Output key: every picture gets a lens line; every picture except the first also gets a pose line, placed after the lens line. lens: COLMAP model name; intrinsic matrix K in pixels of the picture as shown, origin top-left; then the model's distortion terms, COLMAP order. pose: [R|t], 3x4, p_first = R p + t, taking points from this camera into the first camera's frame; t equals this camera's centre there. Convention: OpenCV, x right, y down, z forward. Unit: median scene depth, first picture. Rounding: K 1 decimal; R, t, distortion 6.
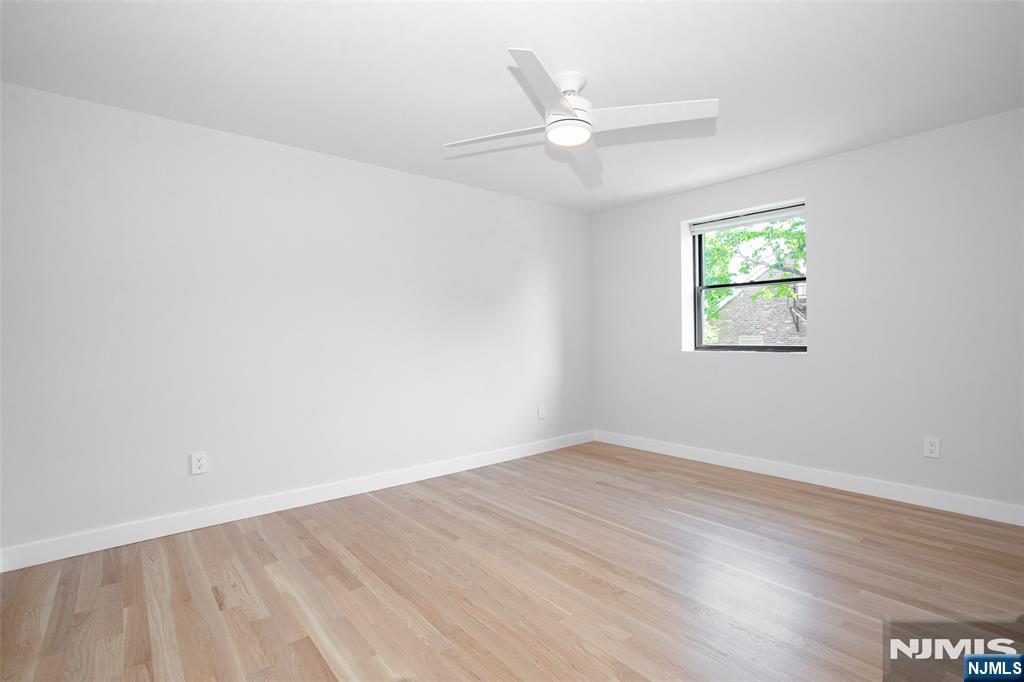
lens RADIAL K [[473.1, 0, 505.2], [0, 473.1, 343.6], [0, 0, 1]] dist [-0.015972, 0.000444]
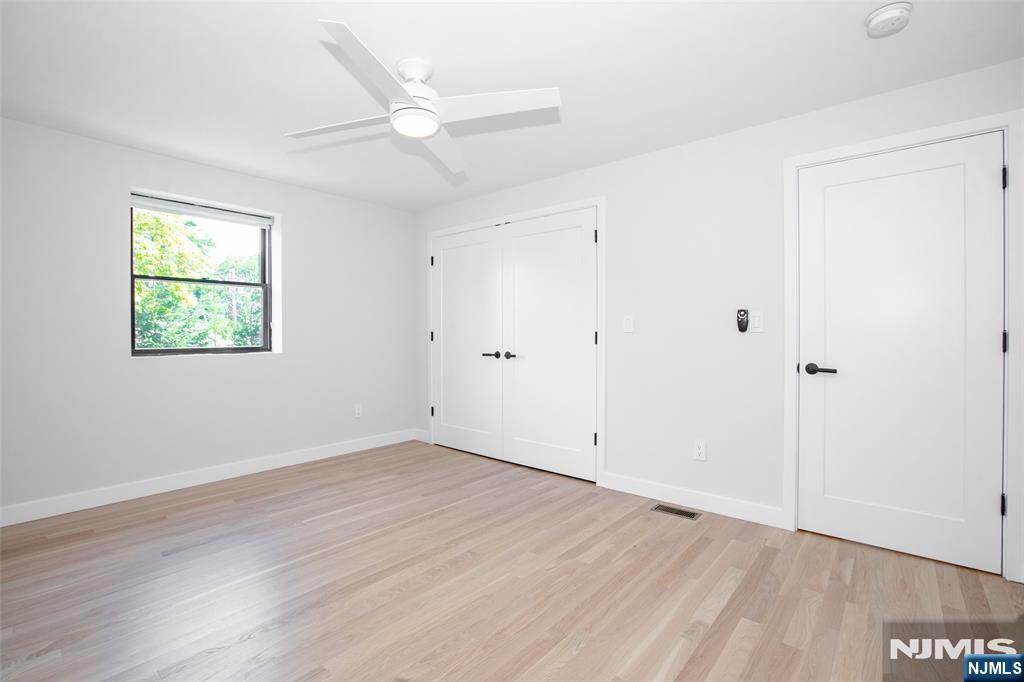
lens RADIAL K [[464.0, 0, 508.7], [0, 464.0, 336.6], [0, 0, 1]] dist [-0.056776, 0.017250]
pose [[-0.163138, 0.005923, 0.986586, -0.701811], [0.020078, 0.999795, -0.002682, -0.005303], [-0.986399, 0.019371, -0.163223, 0.840587]]
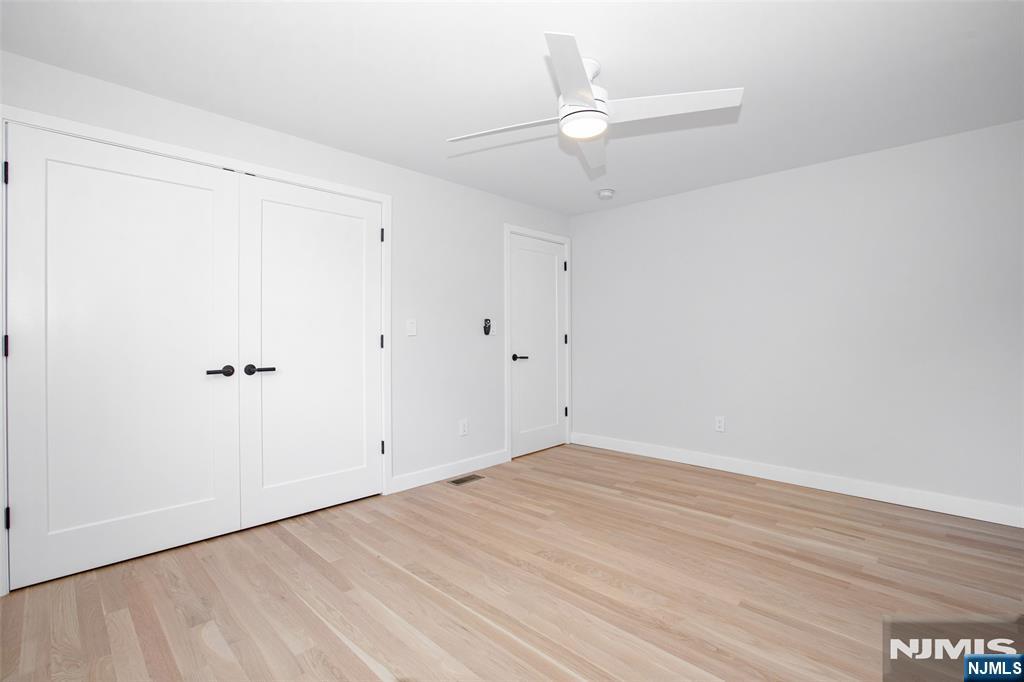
lens RADIAL K [[464.0, 0, 508.7], [0, 464.0, 336.6], [0, 0, 1]] dist [-0.056776, 0.017250]
pose [[-0.994431, 0.014925, -0.104324, 0.337942], [0.012517, 0.999641, 0.023692, -0.038239], [0.104640, 0.022254, -0.994261, 1.656537]]
